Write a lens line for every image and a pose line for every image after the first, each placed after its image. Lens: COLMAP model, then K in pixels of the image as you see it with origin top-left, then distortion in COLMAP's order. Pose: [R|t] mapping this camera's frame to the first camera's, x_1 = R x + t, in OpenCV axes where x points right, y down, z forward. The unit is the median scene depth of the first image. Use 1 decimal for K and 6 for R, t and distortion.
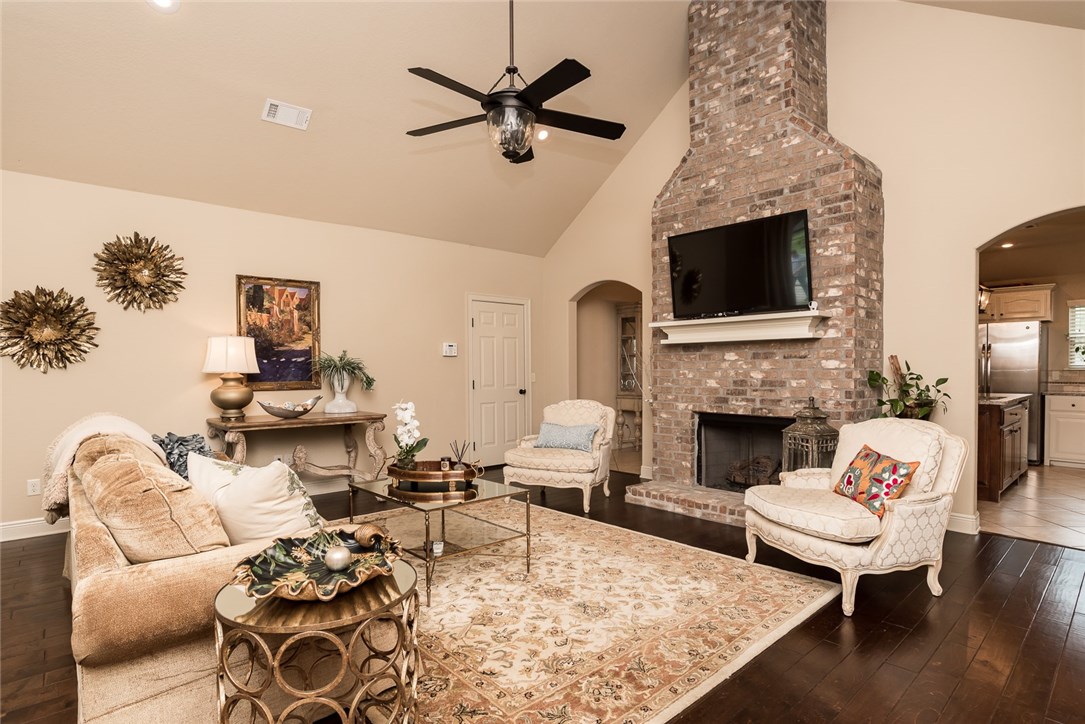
lens RADIAL K [[568.5, 0, 563.2], [0, 568.5, 378.1], [0, 0, 1]] dist [-0.034682, 0.000445]
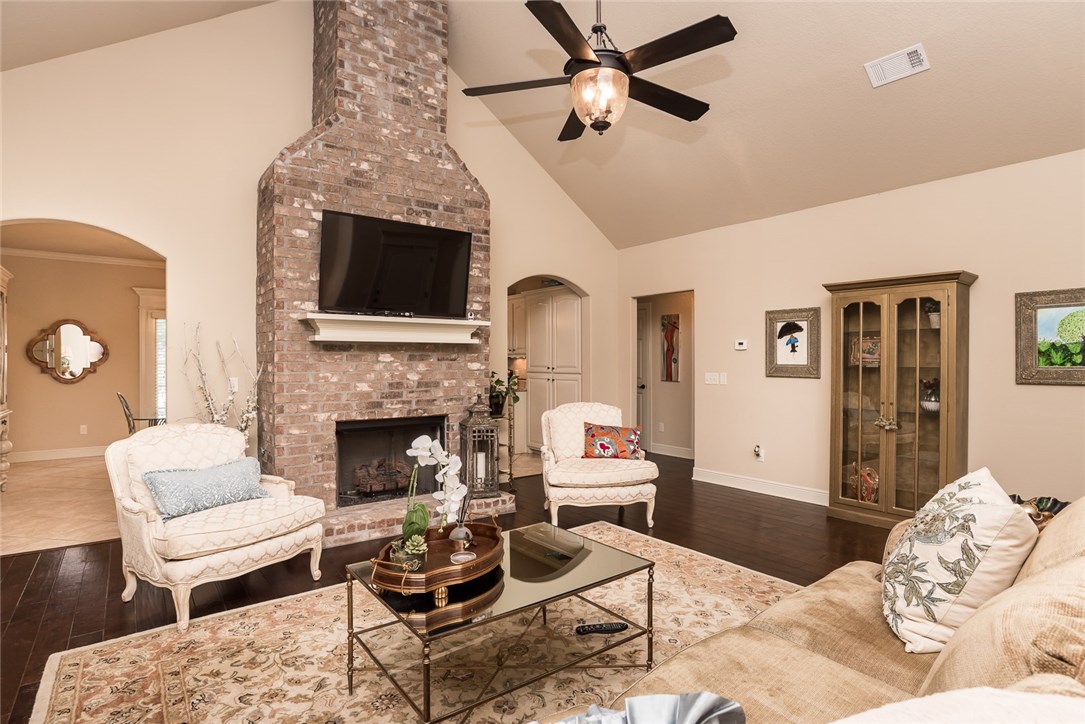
lens RADIAL K [[552.3, 0, 544.7], [0, 552.3, 361.2], [0, 0, 1]] dist [-0.040559, 0.000649]
pose [[0.093281, 0.005426, 0.995625, -0.613427], [0.018718, 0.999799, -0.007202, -0.021689], [-0.995464, 0.019308, 0.093161, 0.669439]]
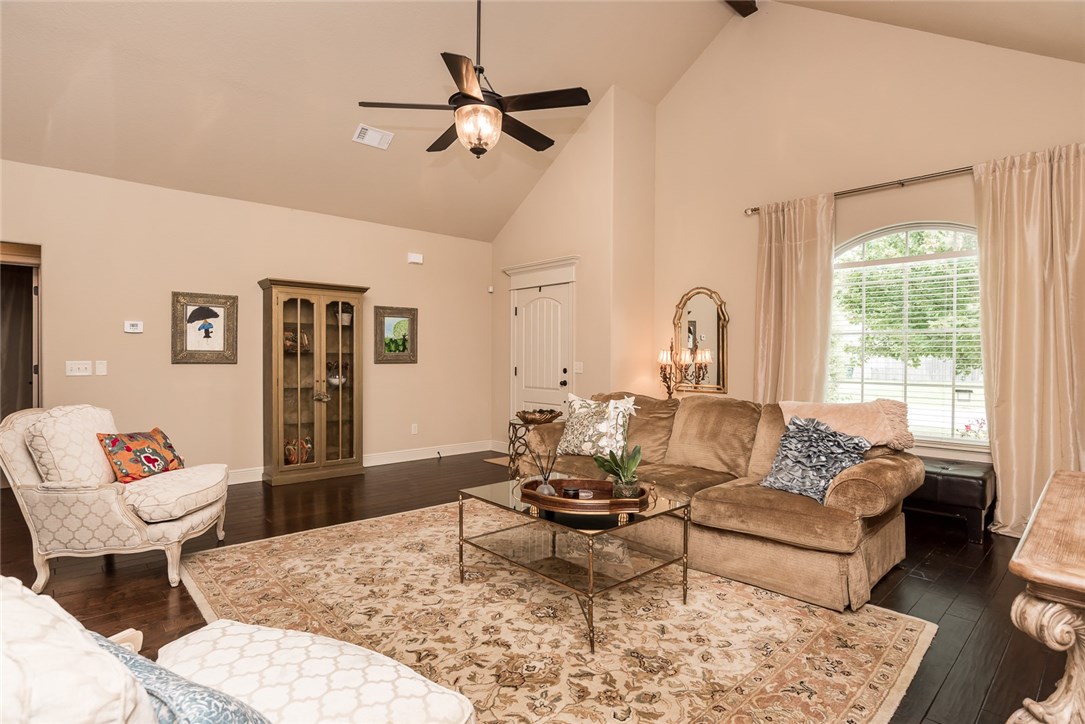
lens RADIAL K [[552.3, 0, 544.7], [0, 552.3, 361.2], [0, 0, 1]] dist [-0.040559, 0.000649]
pose [[-0.999945, 0.000608, 0.010460, -0.149312], [0.000895, 0.999621, 0.027499, -0.021266], [-0.010440, 0.027507, -0.999567, 1.340140]]
